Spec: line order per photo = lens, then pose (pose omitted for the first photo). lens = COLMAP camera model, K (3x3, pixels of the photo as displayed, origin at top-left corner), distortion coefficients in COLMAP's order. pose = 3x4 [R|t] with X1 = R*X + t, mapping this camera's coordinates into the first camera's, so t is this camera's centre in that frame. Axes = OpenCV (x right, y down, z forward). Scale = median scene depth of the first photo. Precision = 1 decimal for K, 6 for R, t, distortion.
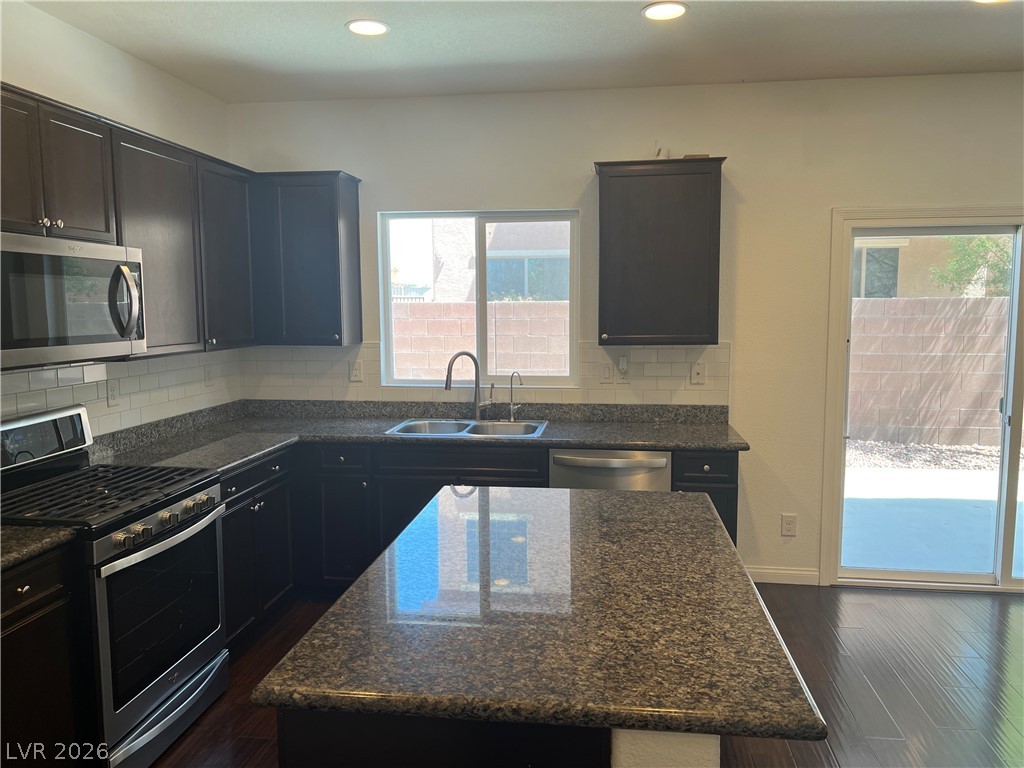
lens RADIAL K [[774.5, 0, 512.0], [0, 774.5, 384.0], [0, 0, 1]] dist [0.086912, -0.079194]
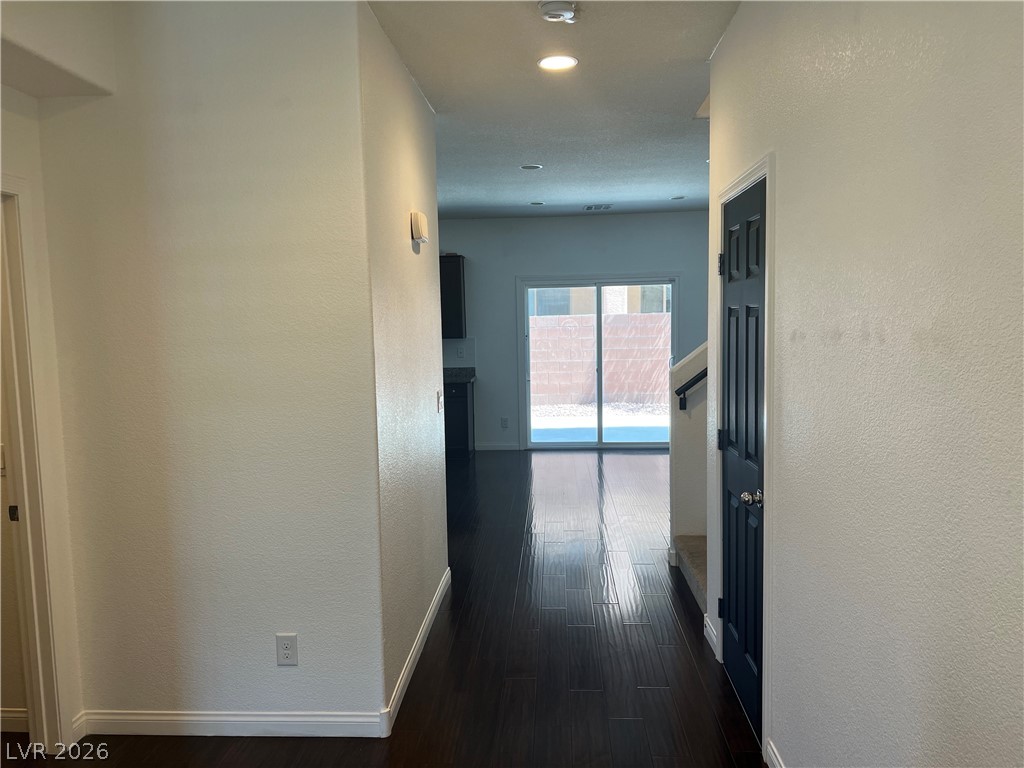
lens RADIAL K [[774.5, 0, 512.0], [0, 774.5, 384.0], [0, 0, 1]] dist [0.086912, -0.079194]
pose [[0.996369, -0.018593, 0.083082, 0.199956], [0.019768, 0.999716, -0.013347, 0.104987], [-0.082810, 0.014940, 0.996453, -1.123000]]
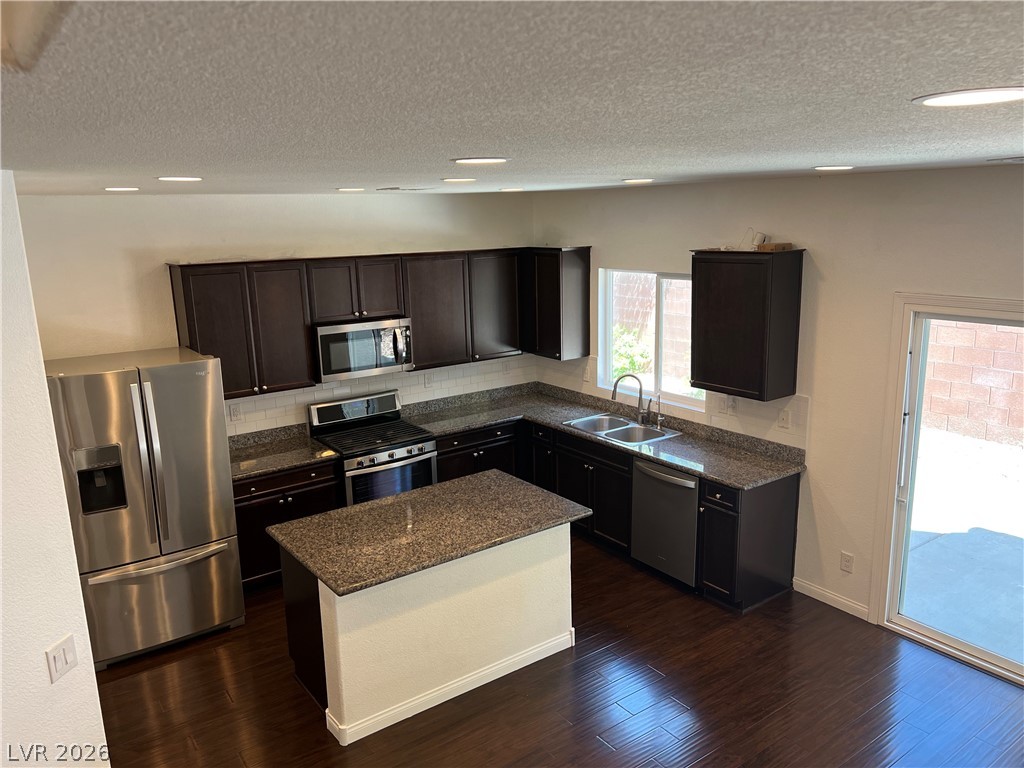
lens RADIAL K [[764.3, 0, 517.3], [0, 764.3, 391.1], [0, 0, 1]] dist [0.057343, -0.001536]
pose [[0.693971, 0.151499, -0.703883, 0.780825], [-0.055270, 0.985937, 0.157715, -0.219211], [0.717878, -0.070546, 0.692585, -0.110602]]
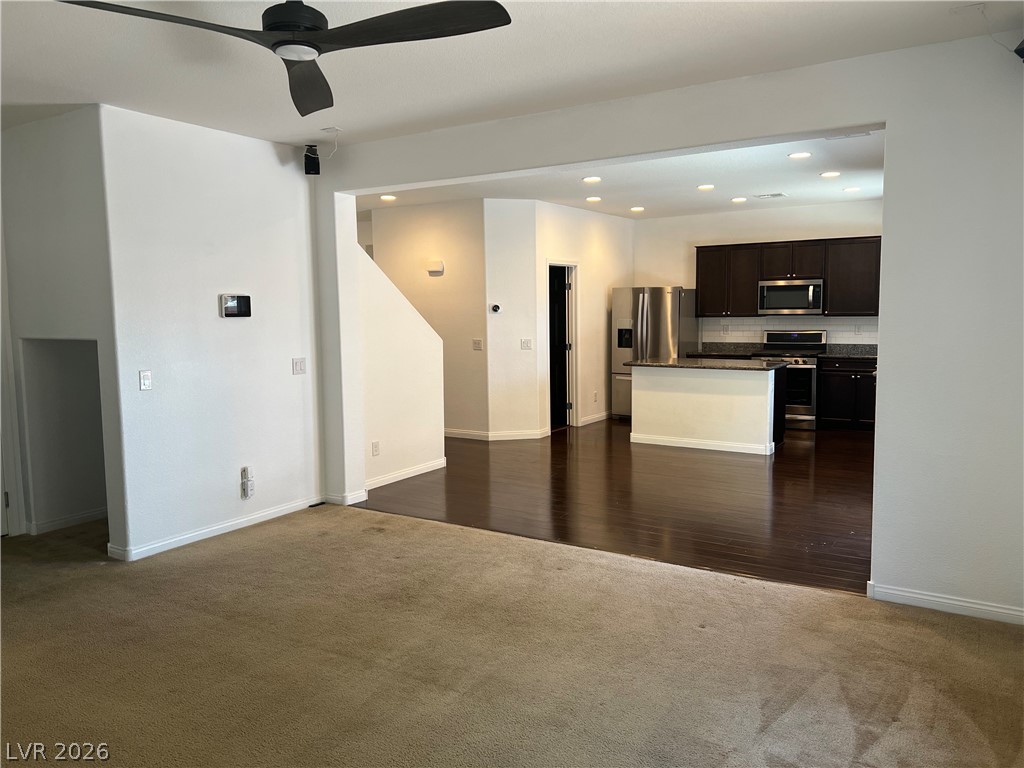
lens RADIAL K [[774.5, 0, 512.0], [0, 774.5, 384.0], [0, 0, 1]] dist [0.086912, -0.079194]
pose [[-0.420014, 0.100856, -0.901896, 2.024831], [-0.077778, 0.986148, 0.146500, -0.088241], [0.904178, 0.131680, -0.406352, 0.855604]]
